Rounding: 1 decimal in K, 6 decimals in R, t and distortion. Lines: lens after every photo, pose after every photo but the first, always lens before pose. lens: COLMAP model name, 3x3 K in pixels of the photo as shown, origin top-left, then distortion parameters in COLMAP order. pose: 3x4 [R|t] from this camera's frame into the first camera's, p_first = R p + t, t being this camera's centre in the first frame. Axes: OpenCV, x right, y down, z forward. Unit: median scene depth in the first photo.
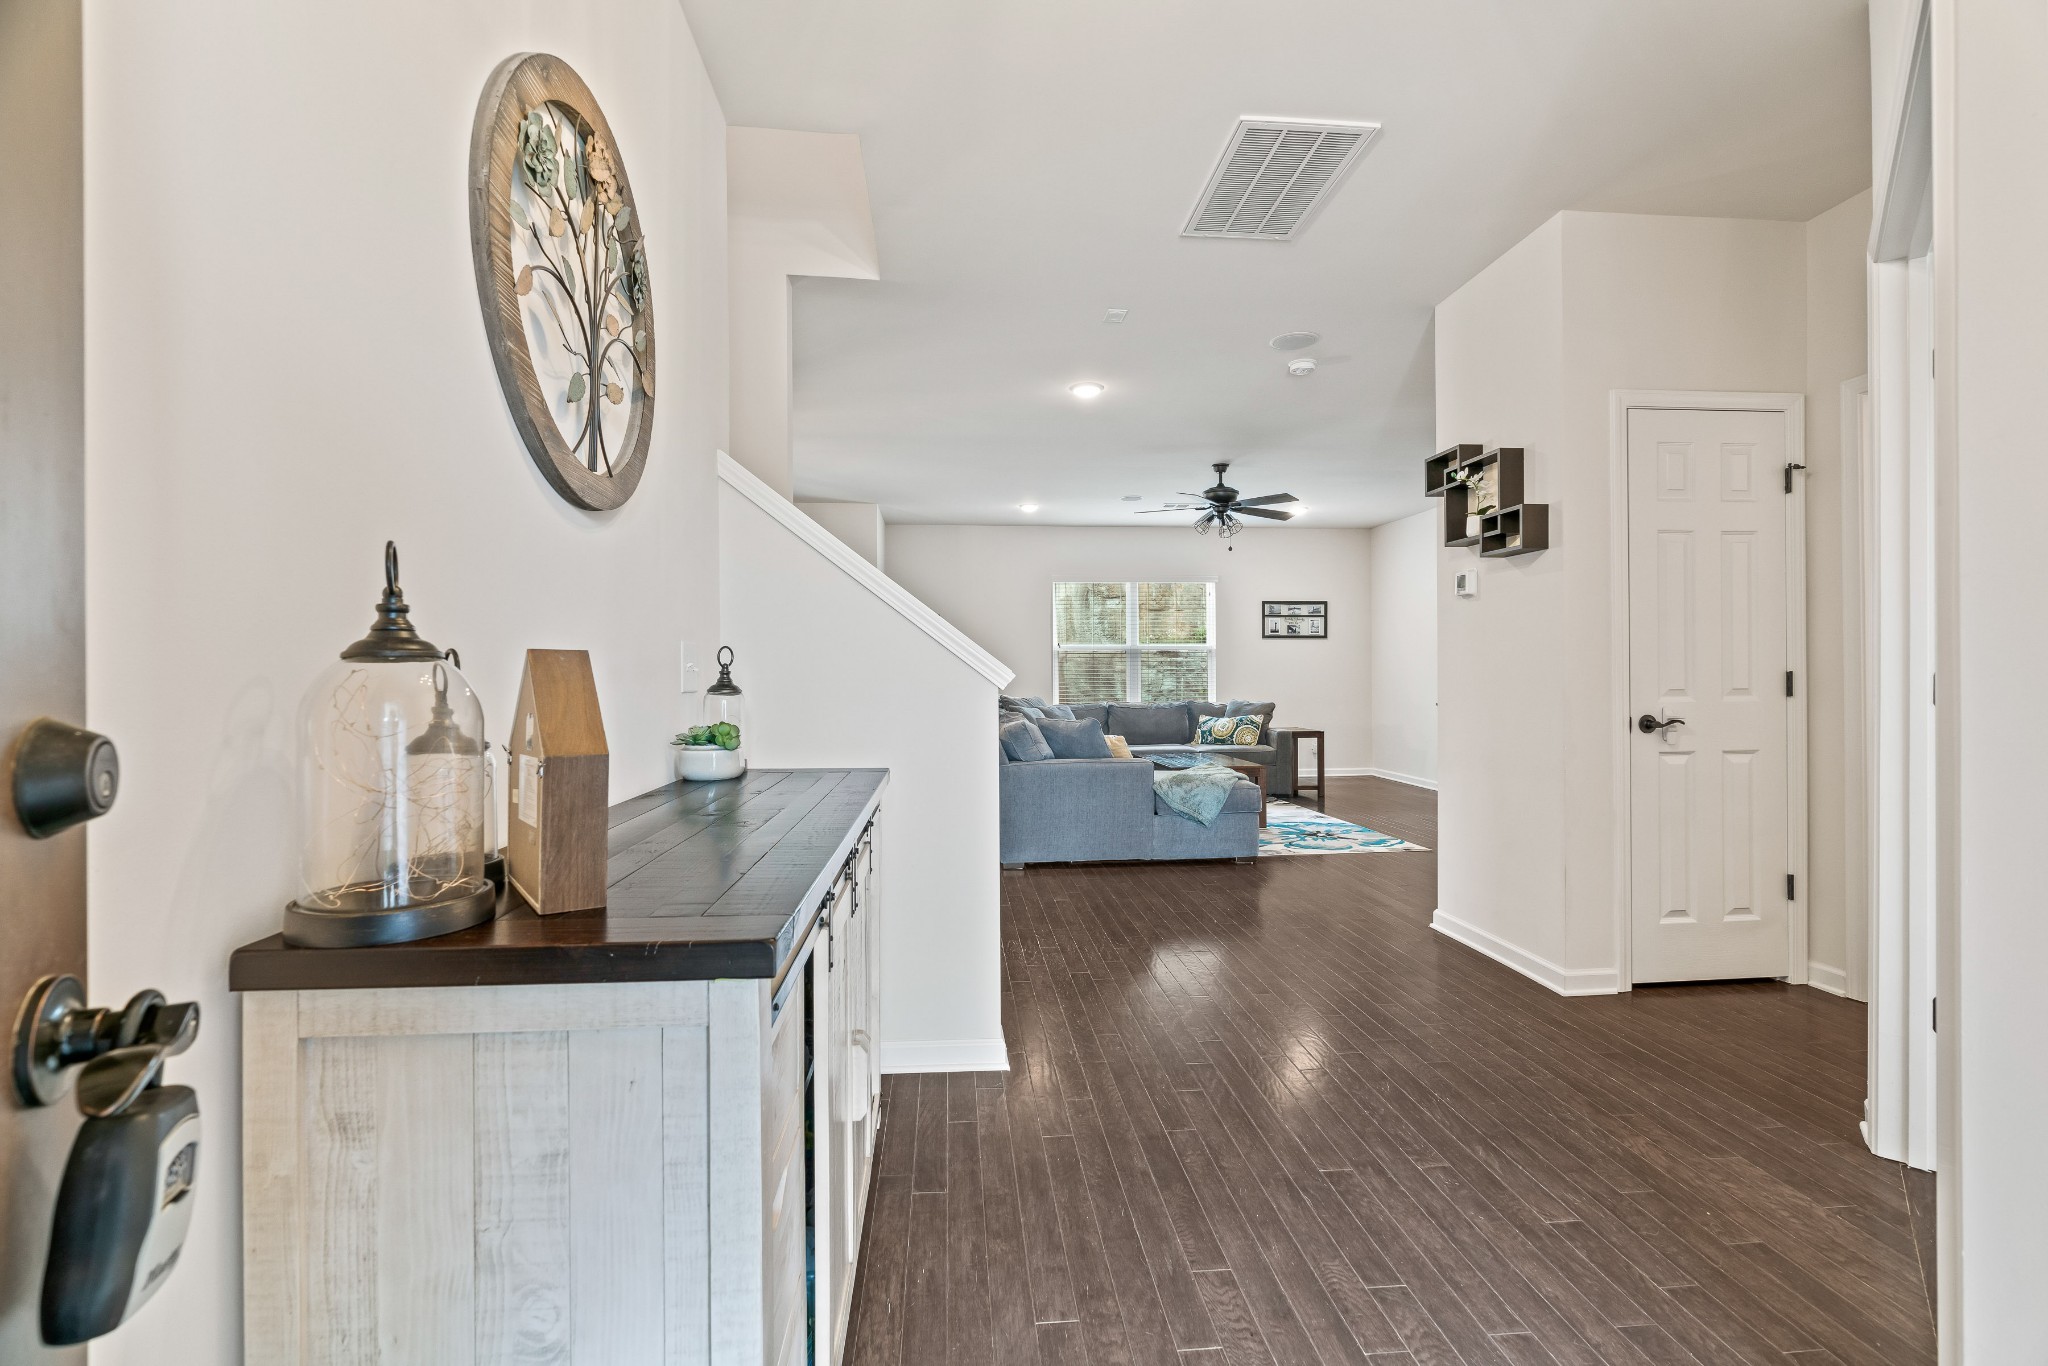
lens RADIAL K [[909.1, 0, 1024.0], [0, 909.1, 683.0], [0, 0, 1]] dist [-0.002501, 0.000038]
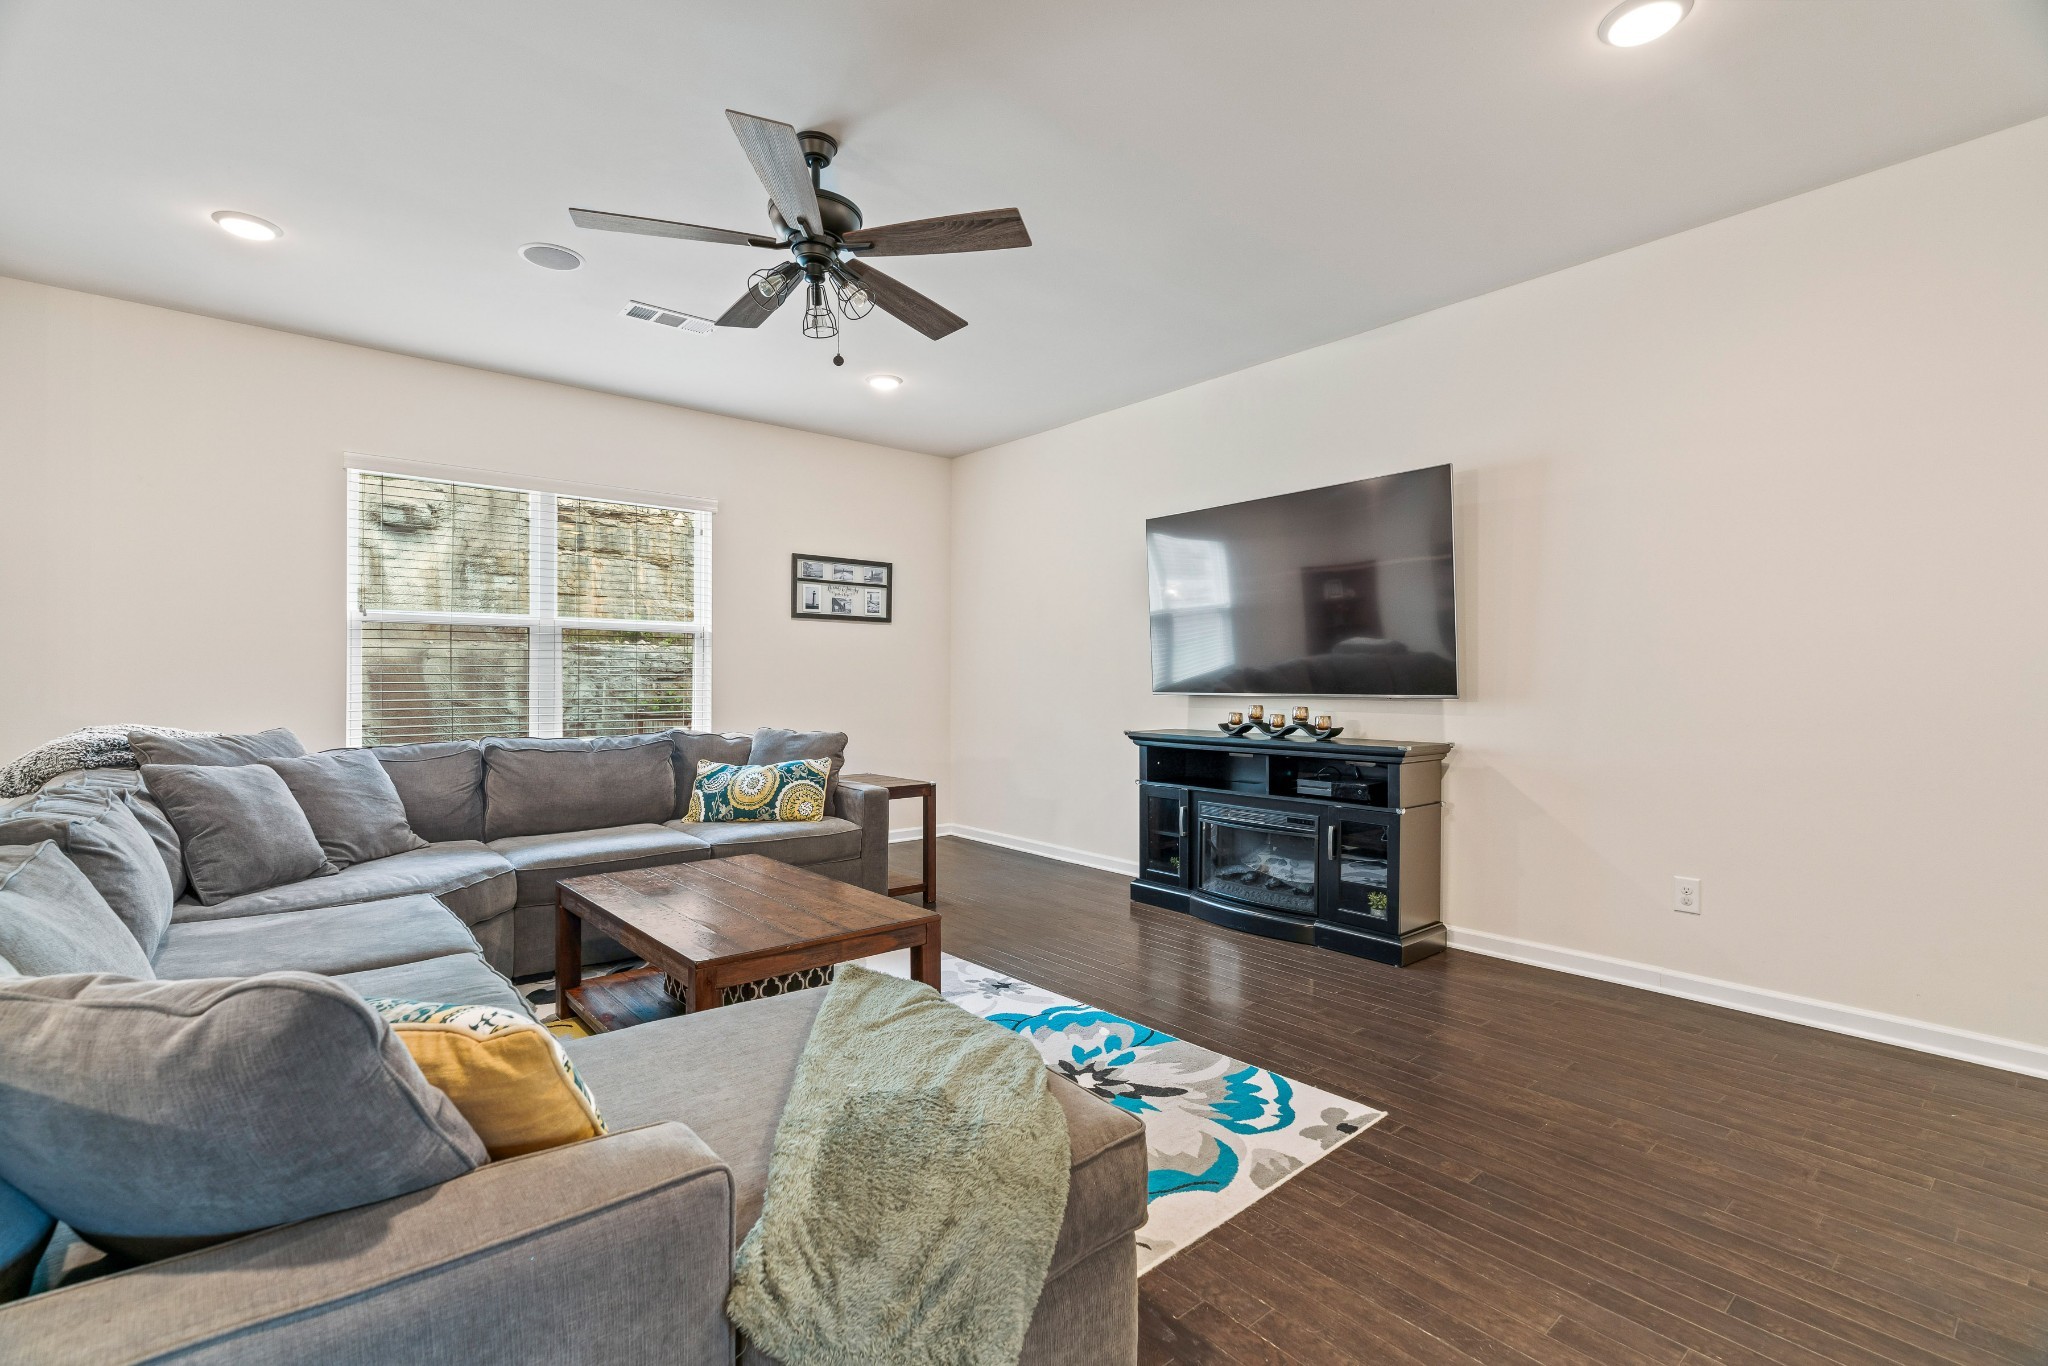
lens RADIAL K [[919.3, 0, 1021.4], [0, 919.3, 697.8], [0, 0, 1]] dist [-0.003589, 0.000545]
pose [[0.819607, -0.000330, 0.572926, 0.050237], [-0.005905, 0.999942, 0.009023, -0.004220], [-0.572896, -0.010778, 0.819557, 0.481688]]
